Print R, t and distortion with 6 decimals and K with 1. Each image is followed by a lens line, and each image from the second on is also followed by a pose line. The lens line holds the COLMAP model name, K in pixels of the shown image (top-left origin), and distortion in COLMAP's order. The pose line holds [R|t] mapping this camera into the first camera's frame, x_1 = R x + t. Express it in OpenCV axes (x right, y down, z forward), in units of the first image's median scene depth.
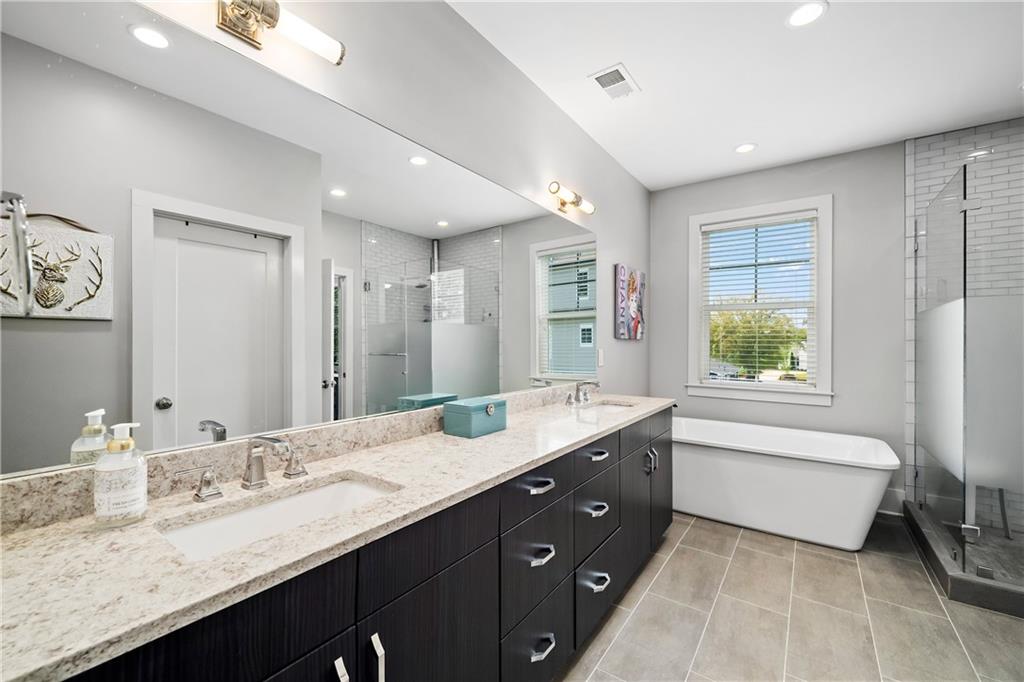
lens RADIAL K [[419.9, 0, 512.0], [0, 419.9, 341.0], [0, 0, 1]] dist [-0.002074, -0.000188]
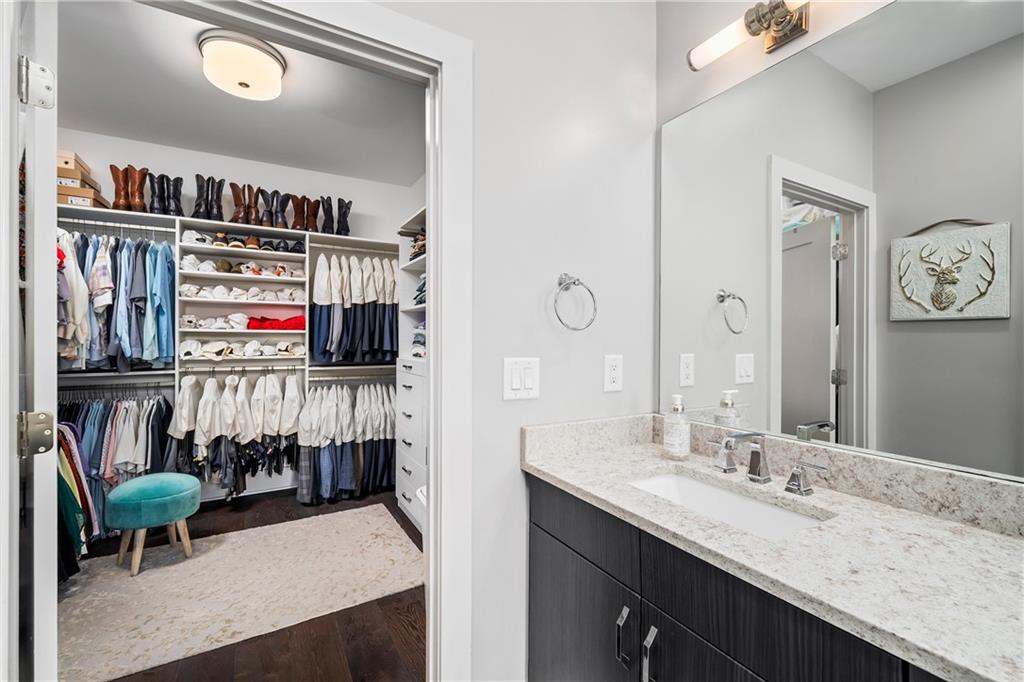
lens RADIAL K [[438.3, 0, 512.0], [0, 438.3, 341.0], [0, 0, 1]] dist [-0.013782, -0.000200]
pose [[-0.418991, 0.000271, -0.907990, 0.823044], [-0.002574, 0.999996, 0.001487, -0.000532], [0.907987, 0.002960, -0.418989, 1.182271]]
